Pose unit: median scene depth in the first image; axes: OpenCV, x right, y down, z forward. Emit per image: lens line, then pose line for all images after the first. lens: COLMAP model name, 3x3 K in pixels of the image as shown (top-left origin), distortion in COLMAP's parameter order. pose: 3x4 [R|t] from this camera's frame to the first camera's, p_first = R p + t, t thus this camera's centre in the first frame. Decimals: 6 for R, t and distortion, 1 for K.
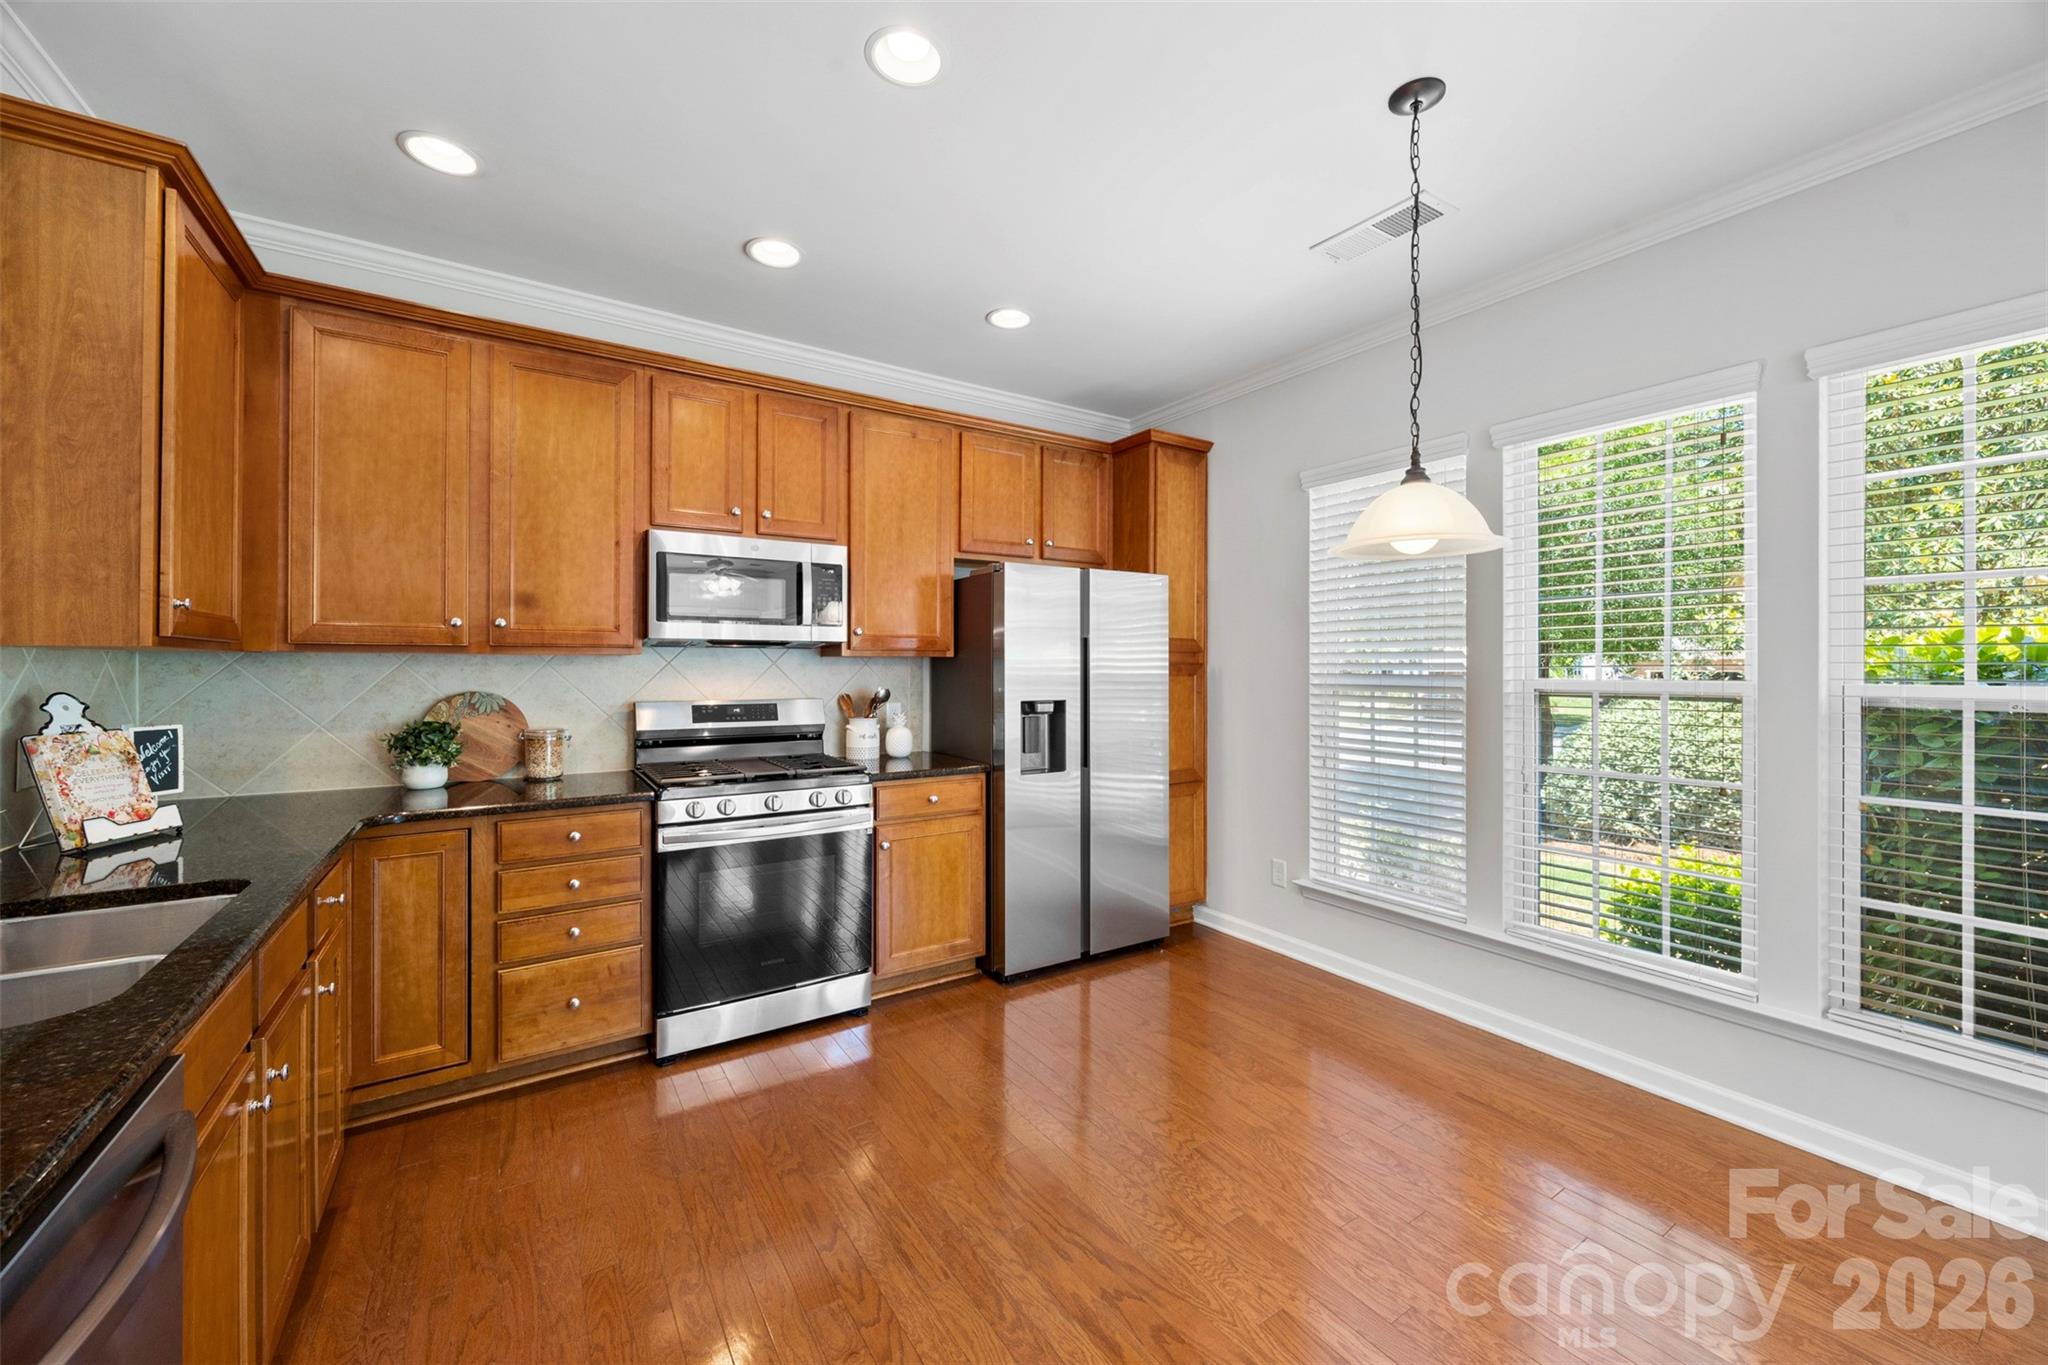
lens RADIAL K [[796.1, 0, 1038.7], [0, 796.1, 663.7], [0, 0, 1]] dist [-0.001944, 0.000271]
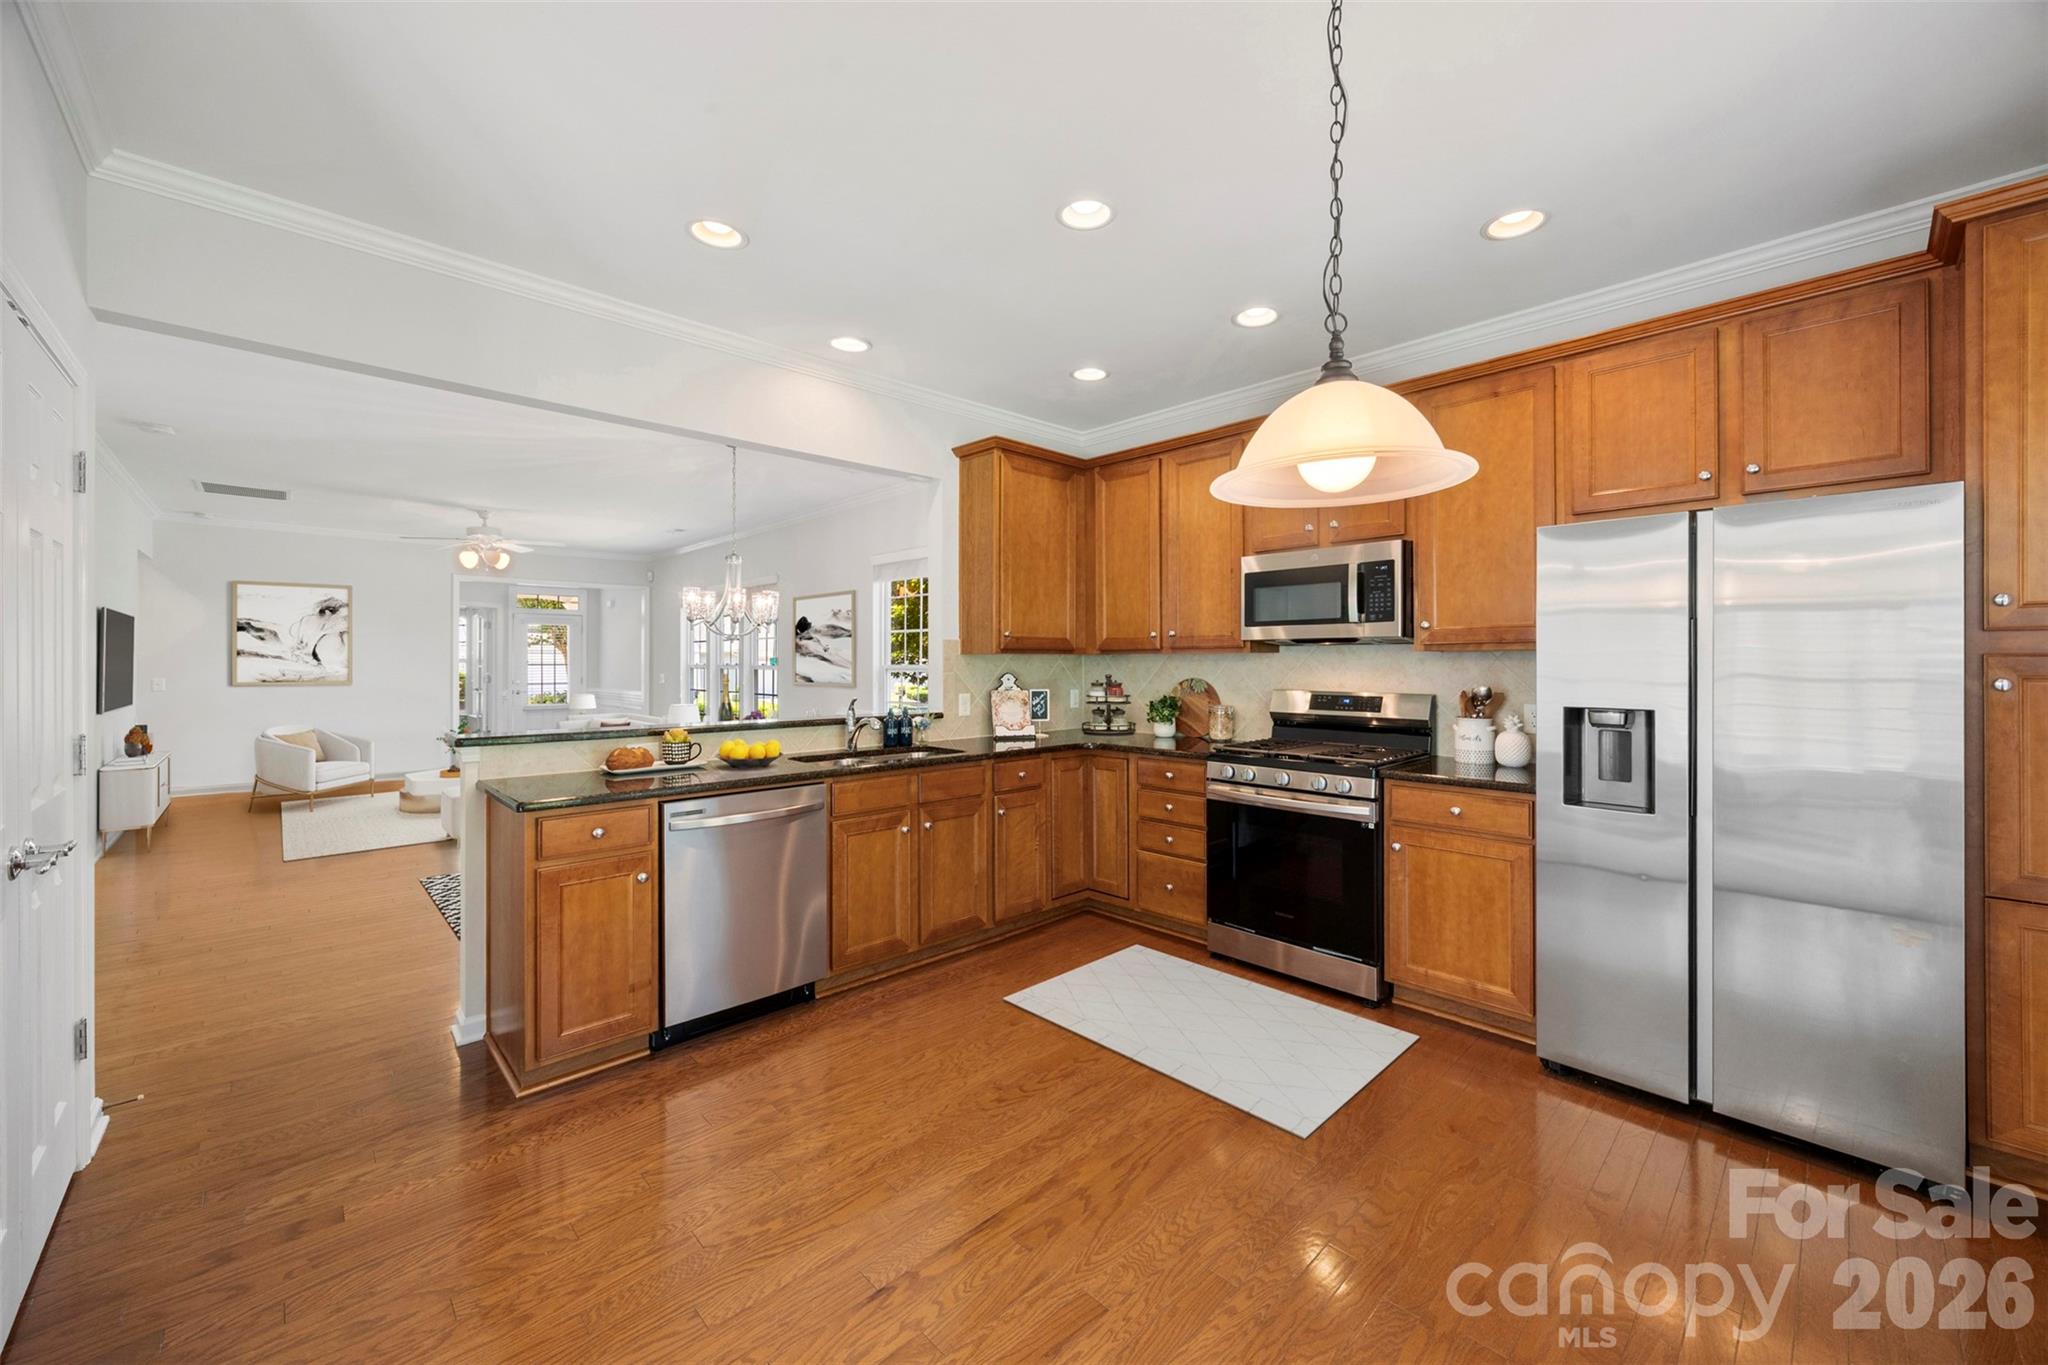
lens RADIAL K [[796.1, 0, 1032.2], [0, 796.1, 663.2], [0, 0, 1]] dist [-0.001944, 0.000271]
pose [[0.165196, -0.001283, -0.986260, 0.760980], [0.002806, 0.999996, -0.000831, 0.005936], [0.986257, -0.002630, 0.165199, 0.448029]]
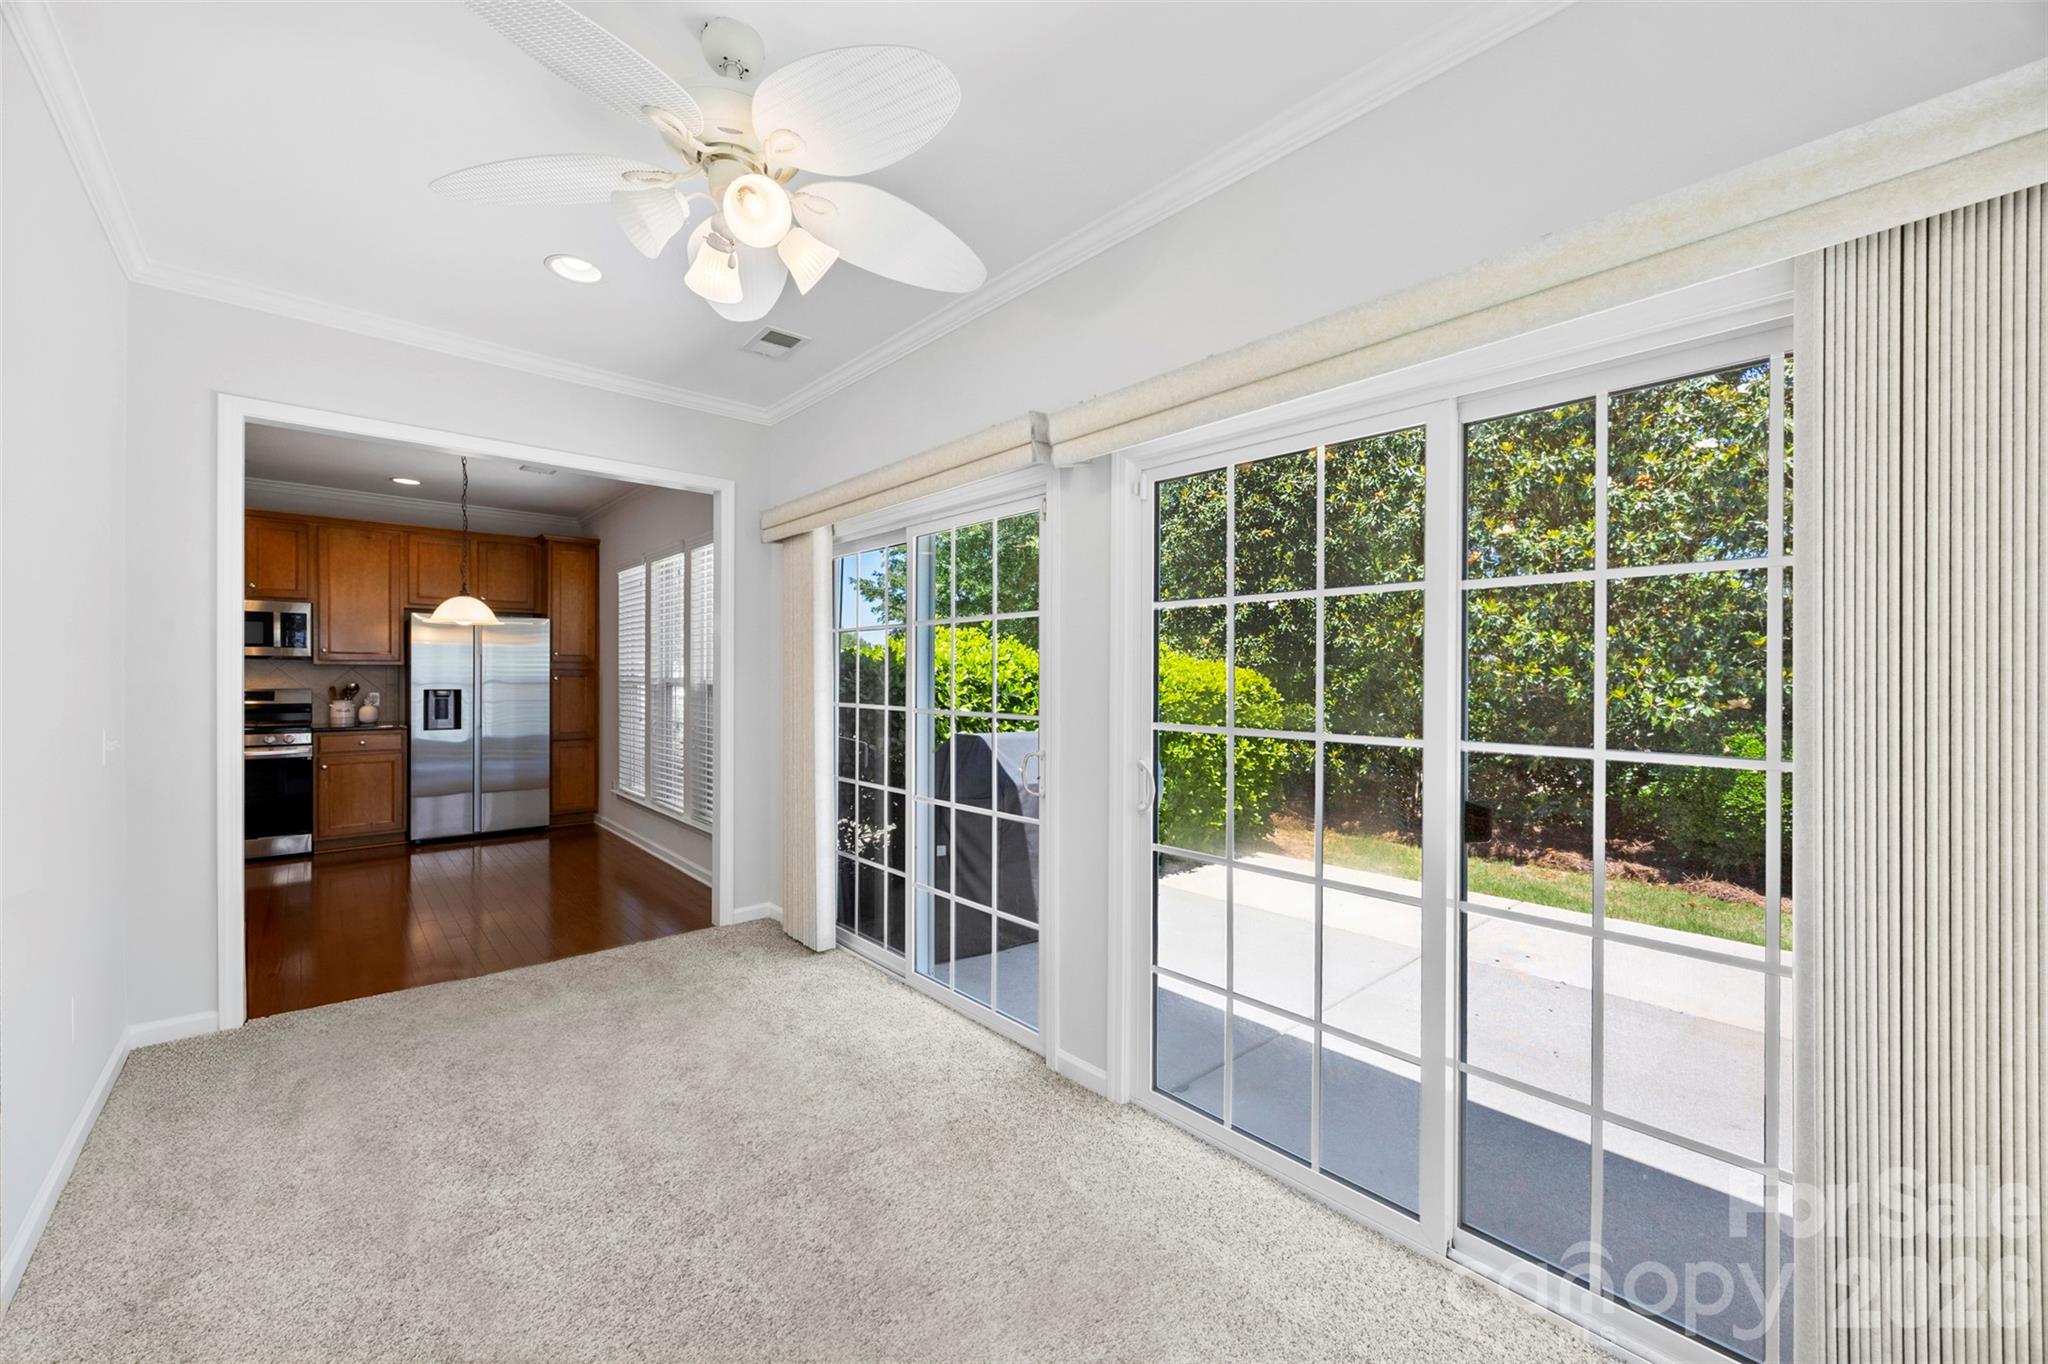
lens RADIAL K [[796.1, 0, 1037.3], [0, 796.1, 669.8], [0, 0, 1]] dist [-0.001944, 0.000271]
pose [[0.988199, 0.003982, 0.153126, 1.281226], [-0.003344, 0.999985, -0.004419, 0.006615], [-0.153141, 0.003855, 0.988197, -1.188204]]
